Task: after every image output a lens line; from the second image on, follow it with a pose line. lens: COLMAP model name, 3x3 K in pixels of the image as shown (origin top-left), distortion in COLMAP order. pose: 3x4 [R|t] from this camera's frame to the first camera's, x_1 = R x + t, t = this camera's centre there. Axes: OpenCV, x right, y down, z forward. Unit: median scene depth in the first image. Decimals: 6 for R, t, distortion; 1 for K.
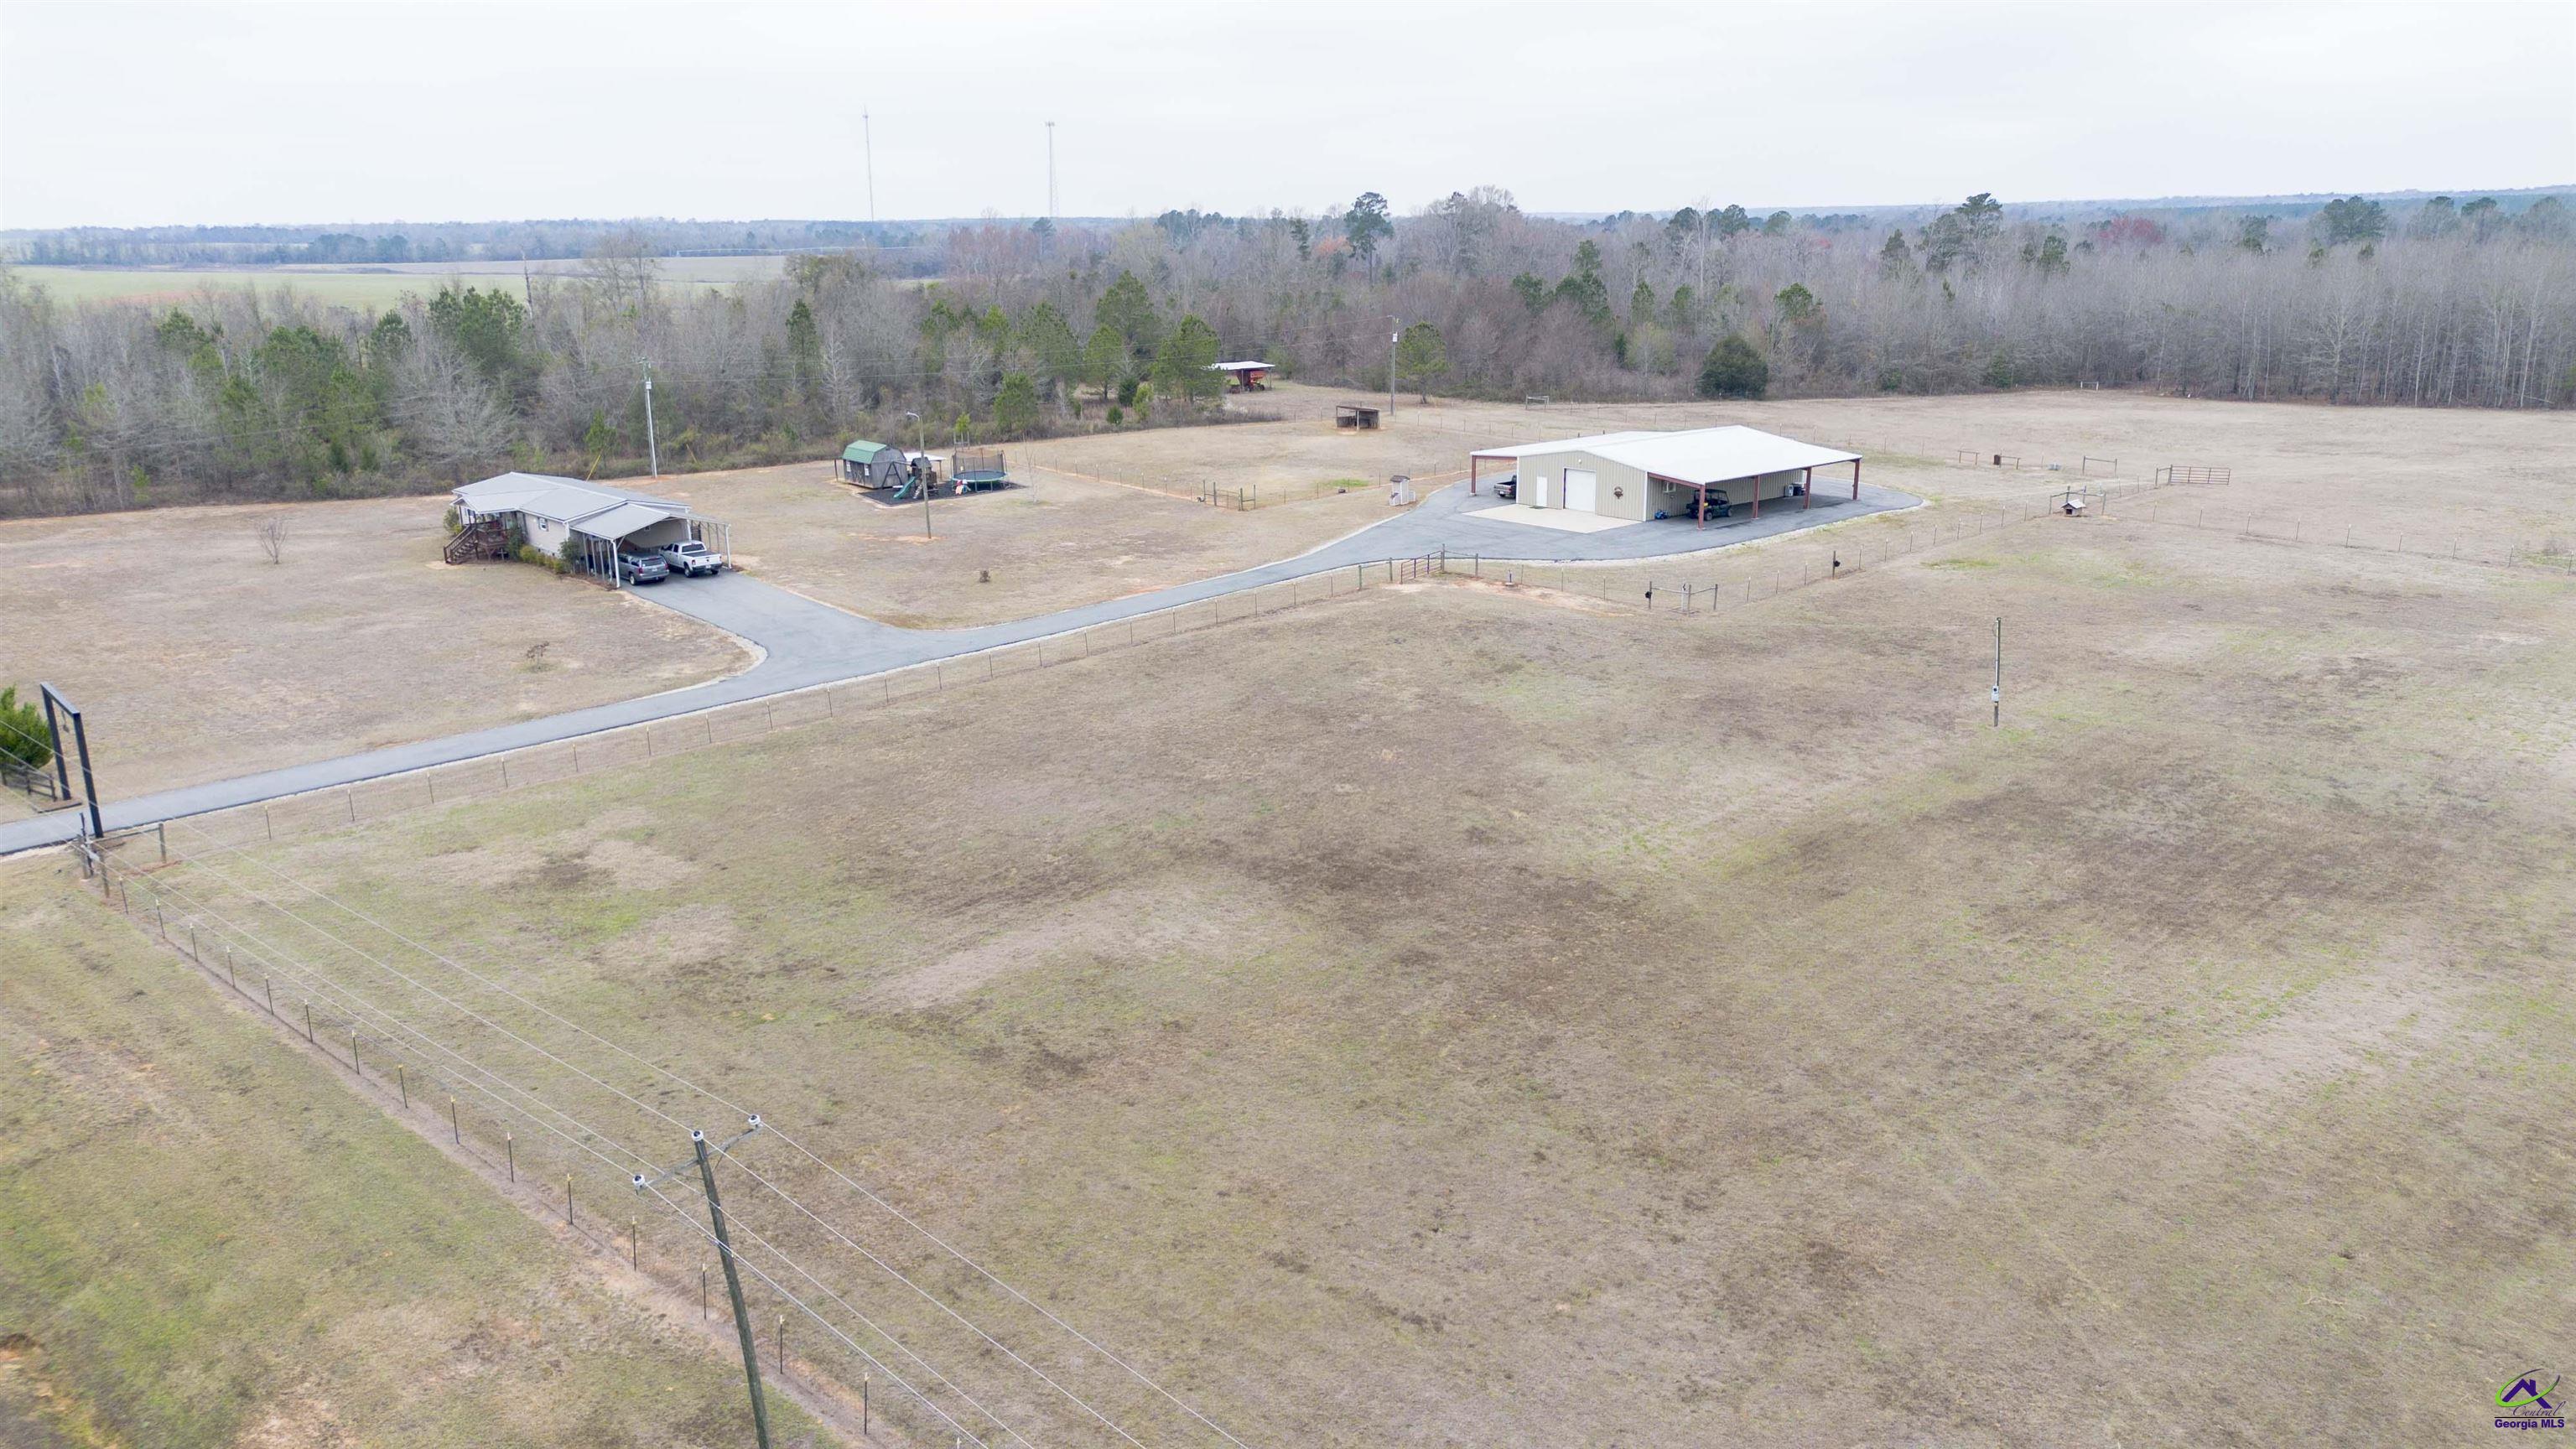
lens RADIAL K [[1820.8, 0, 1281.8], [0, 1820.8, 728.6], [0, 0, 1]] dist [0.012138, 0.000604]
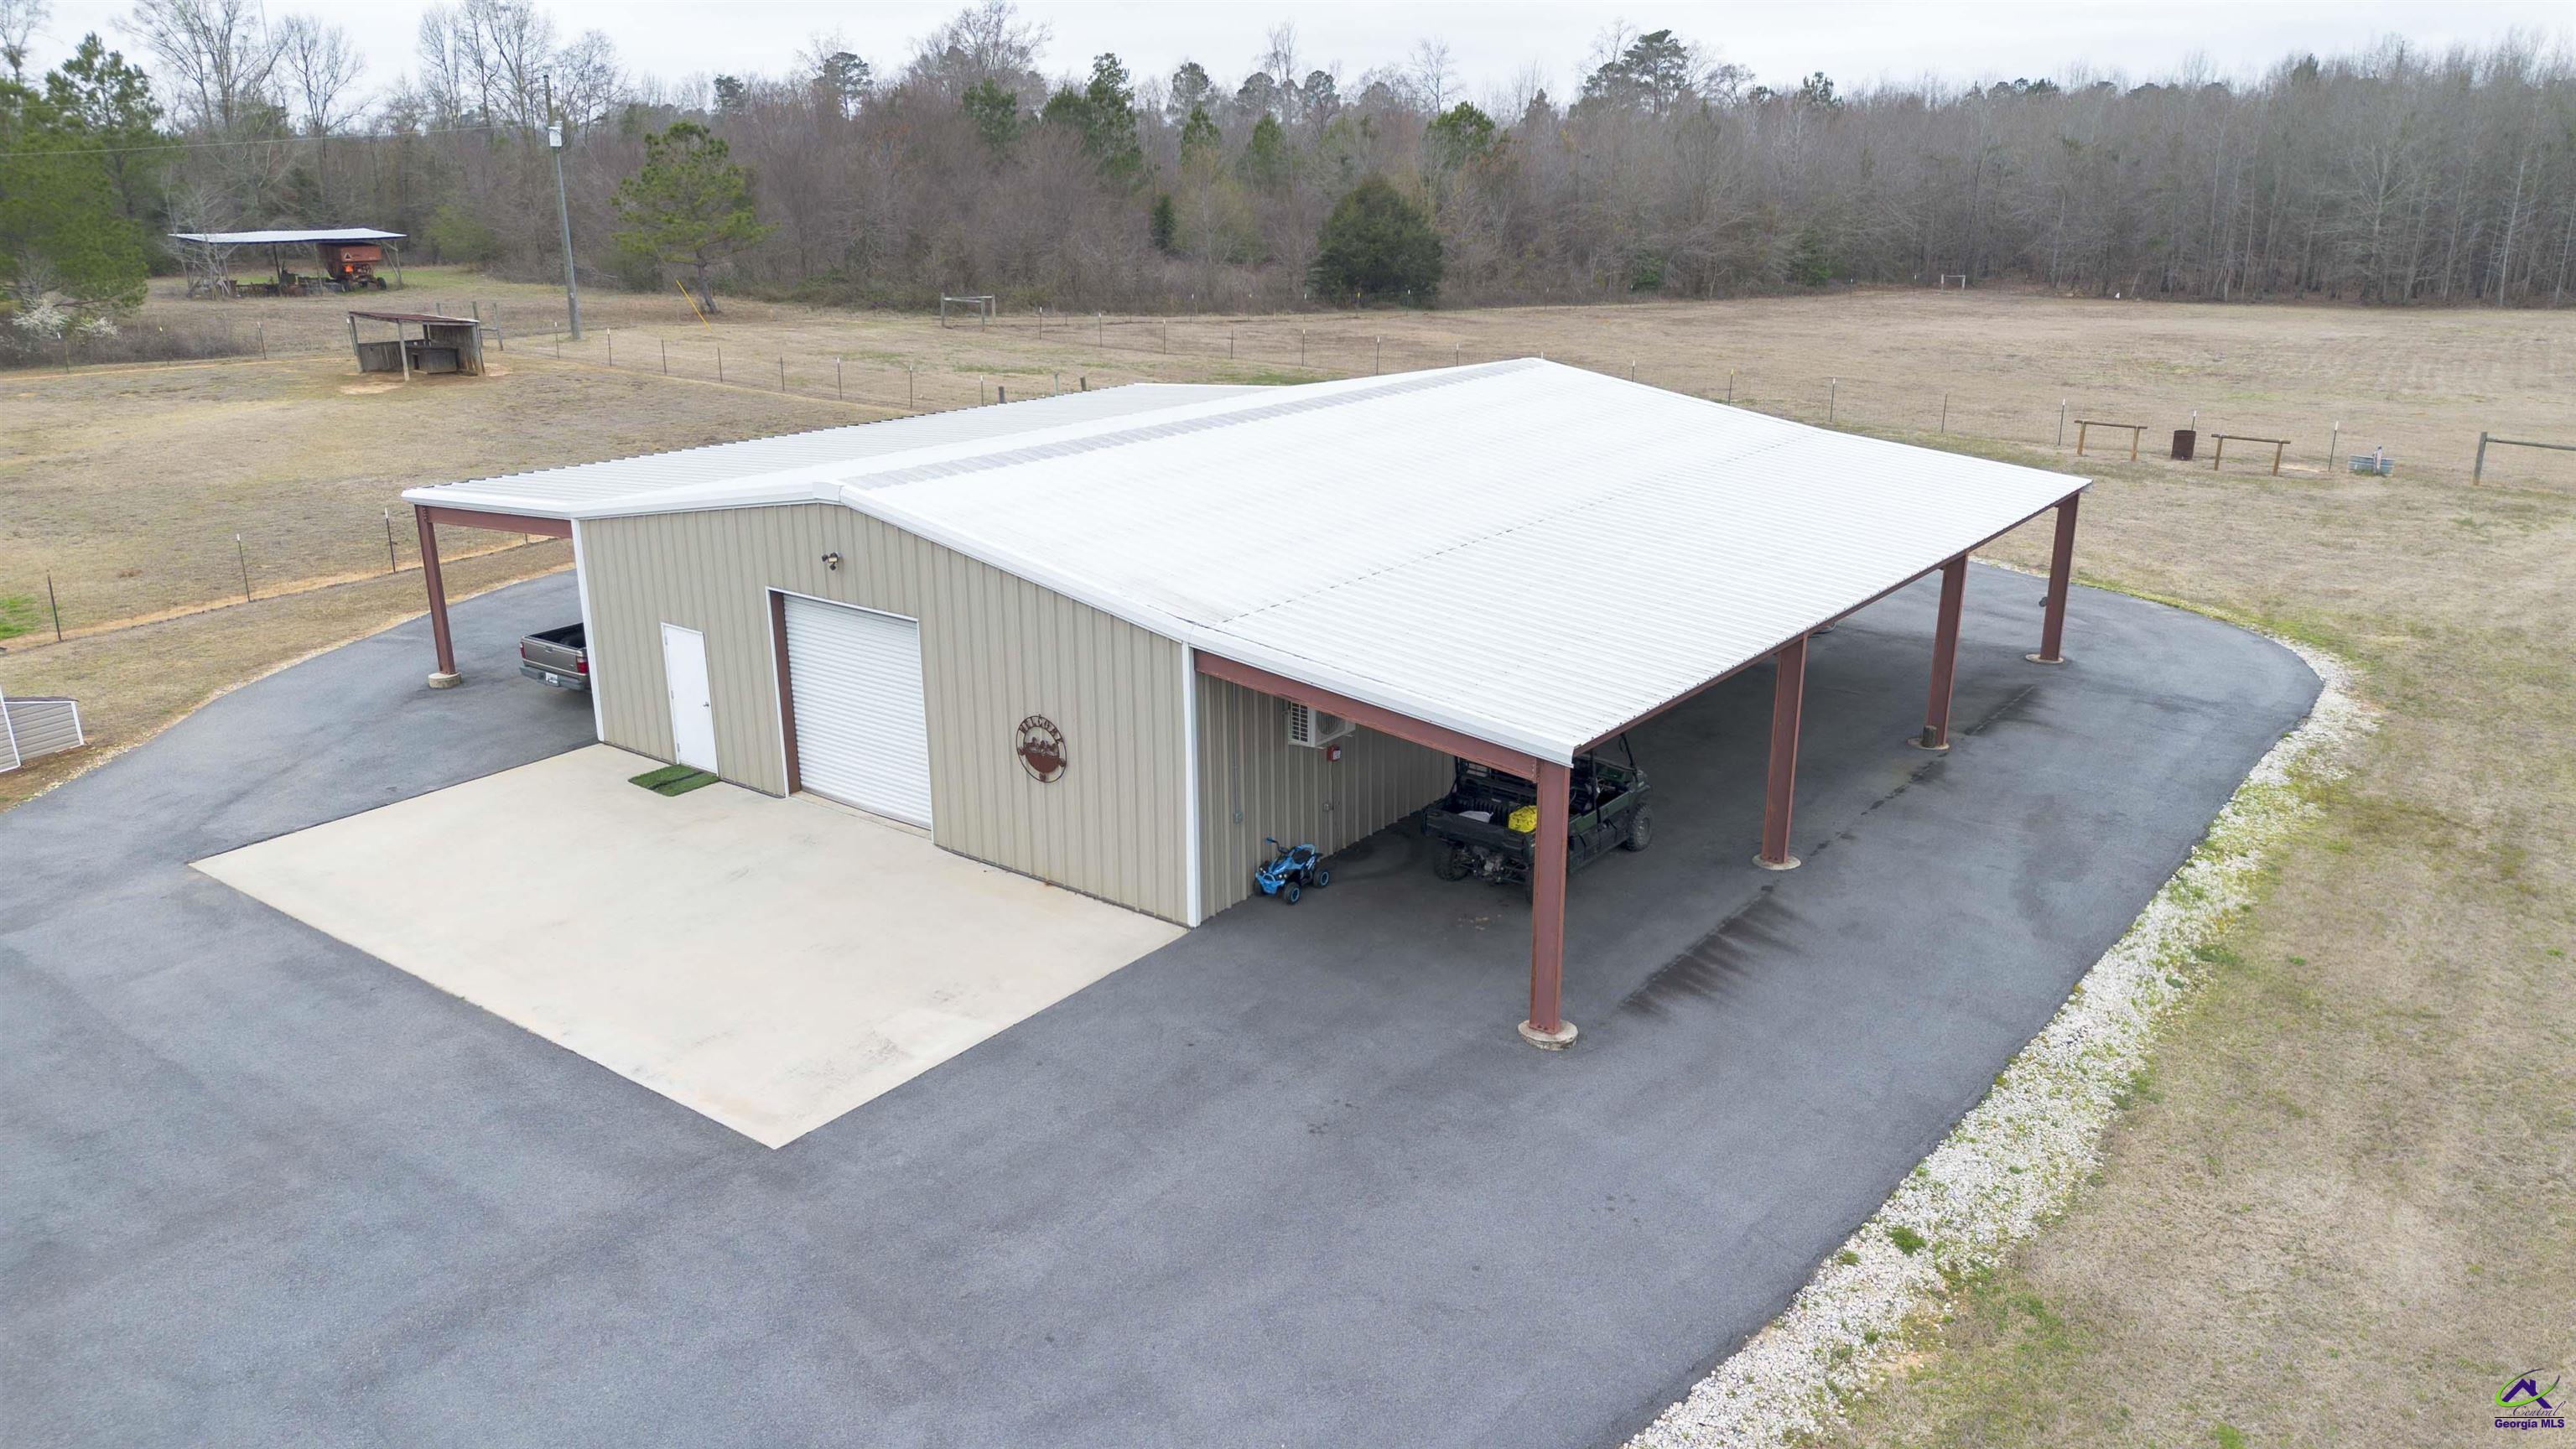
lens RADIAL K [[1805.9, 0, 1307.1], [0, 1805.9, 736.0], [0, 0, 1]] dist [0.062664, -0.046175]
pose [[0.971621, -0.060641, 0.228640, 0.106226], [0.052014, 0.997695, 0.043573, -0.085516], [-0.230755, -0.030444, 0.972535, 0.515229]]
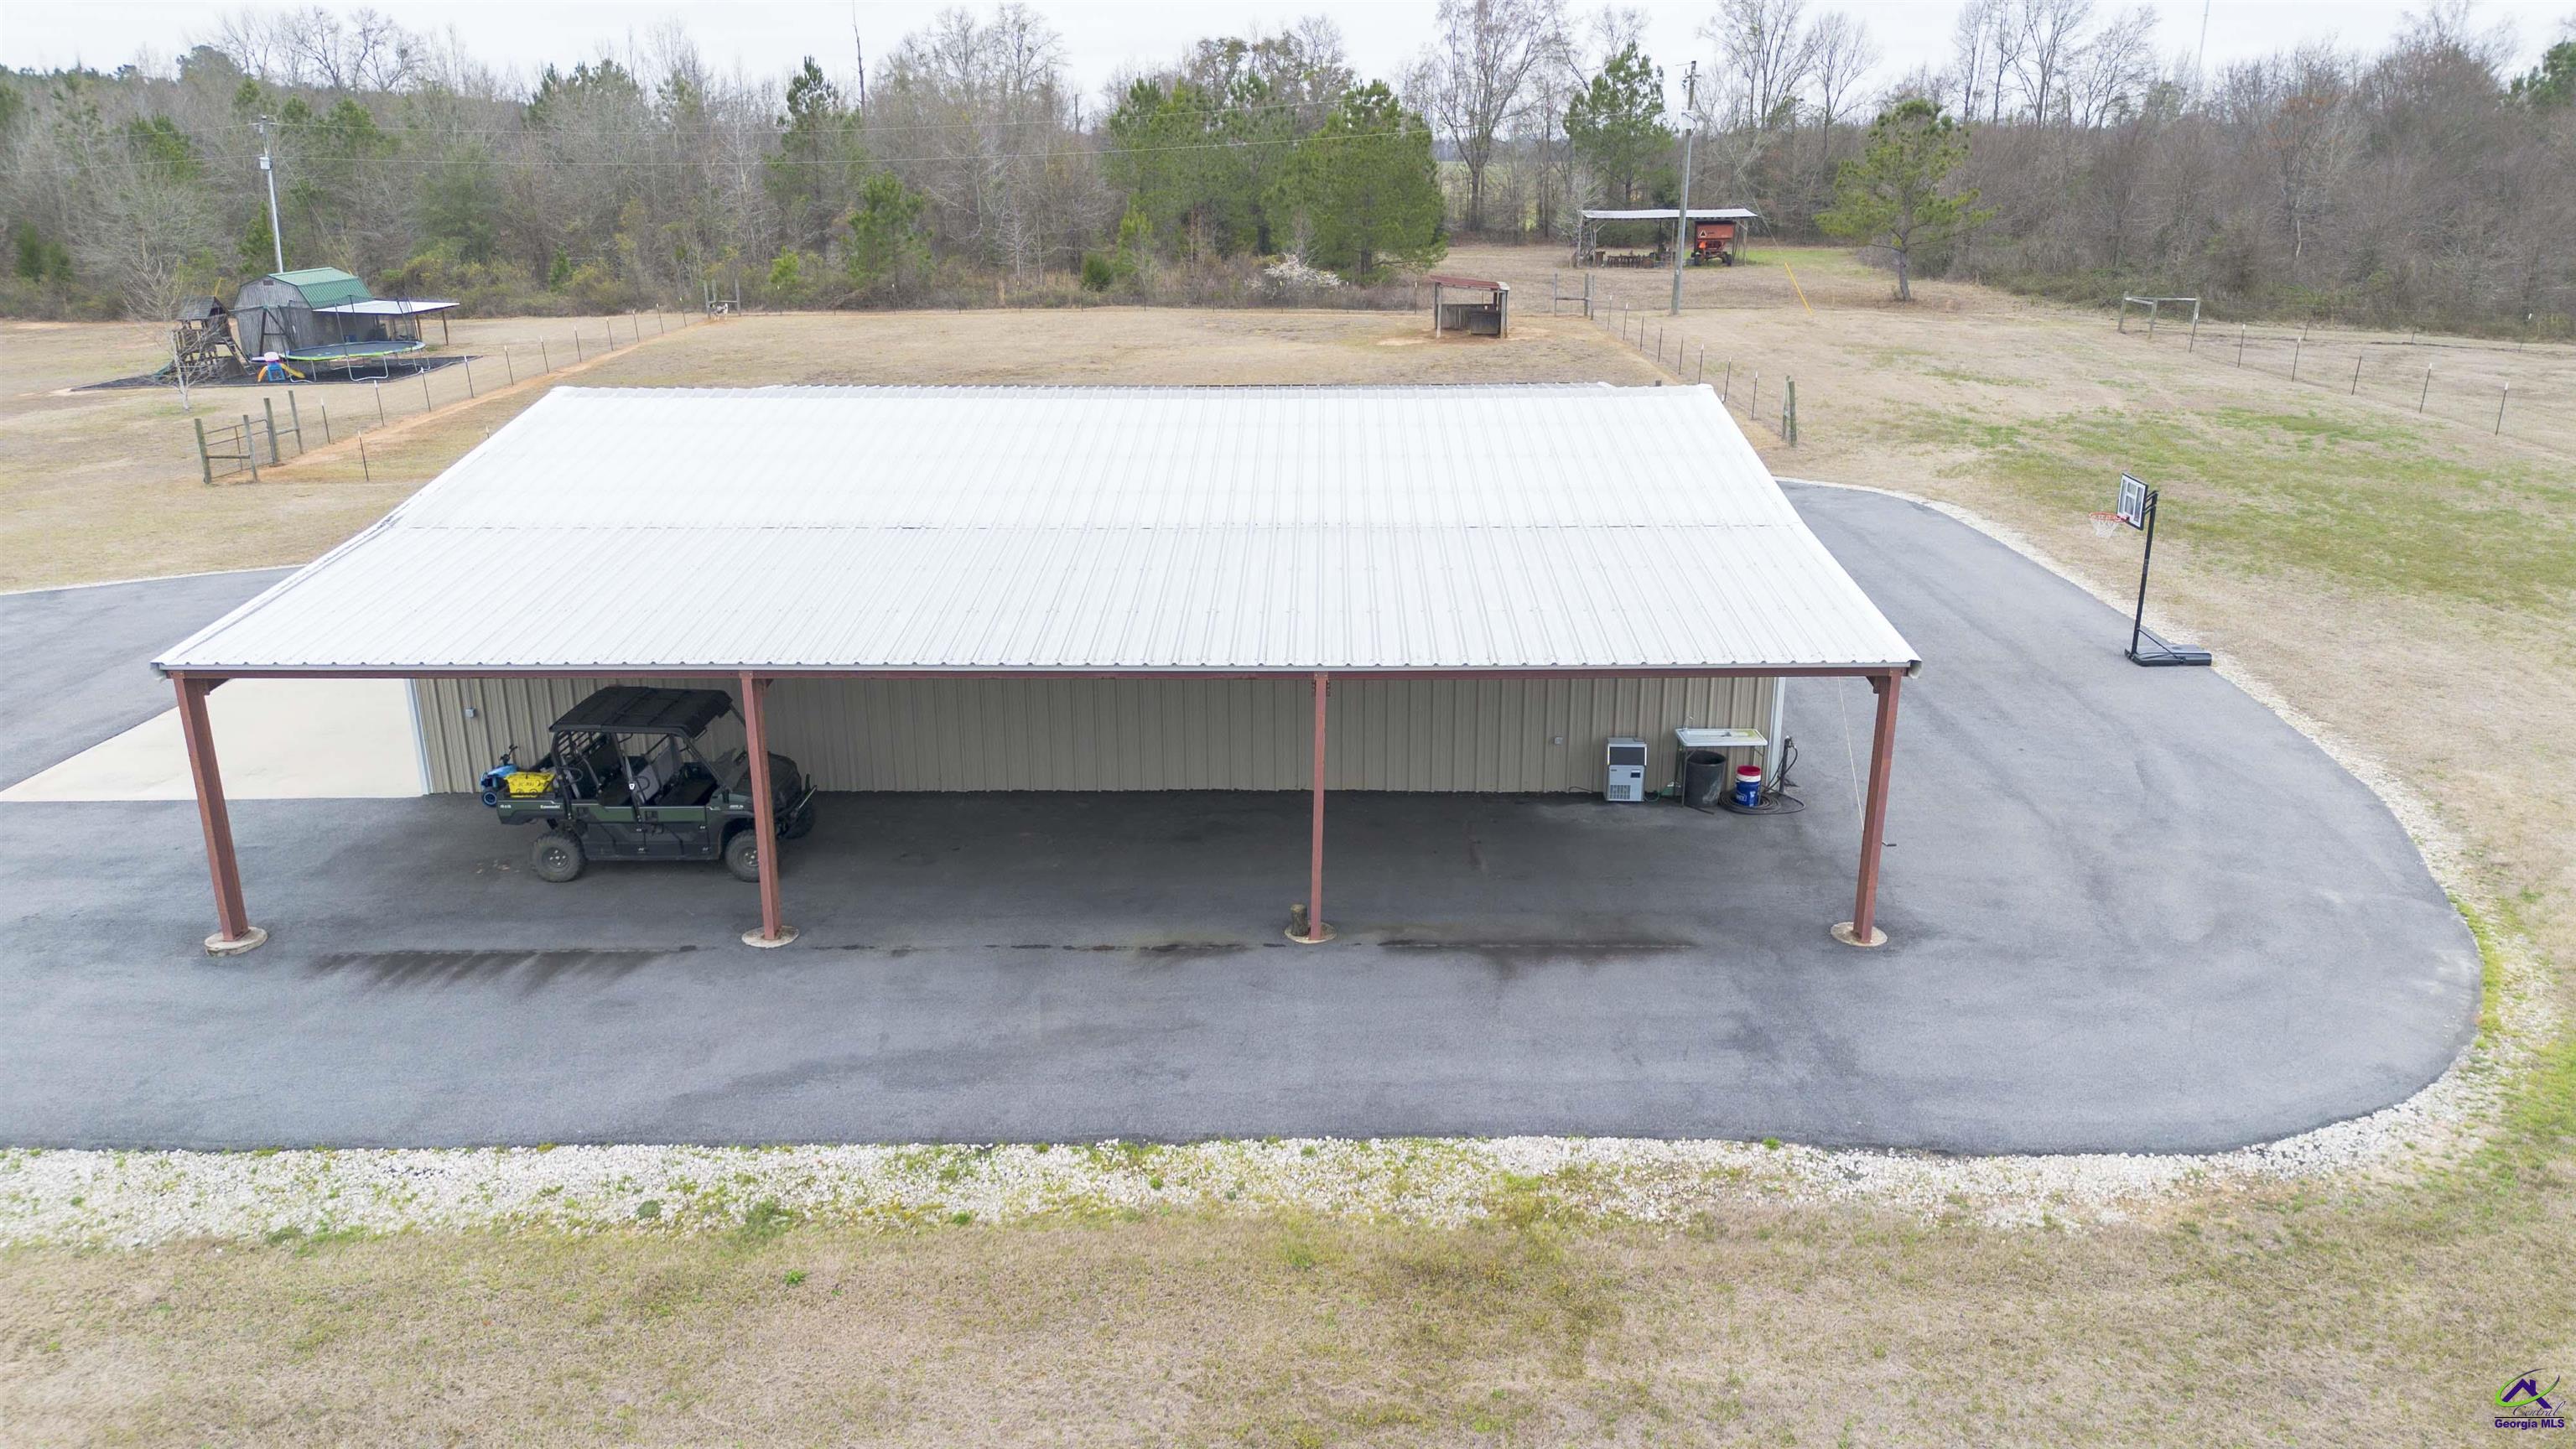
lens RADIAL K [[1805.9, 0, 1299.7], [0, 1805.9, 708.4], [0, 0, 1]] dist [0.062664, -0.046175]
pose [[0.762201, 0.201323, -0.615238, 0.240996], [-0.179070, 0.978895, 0.098476, -0.098223], [0.622080, 0.035112, 0.782166, 0.559151]]
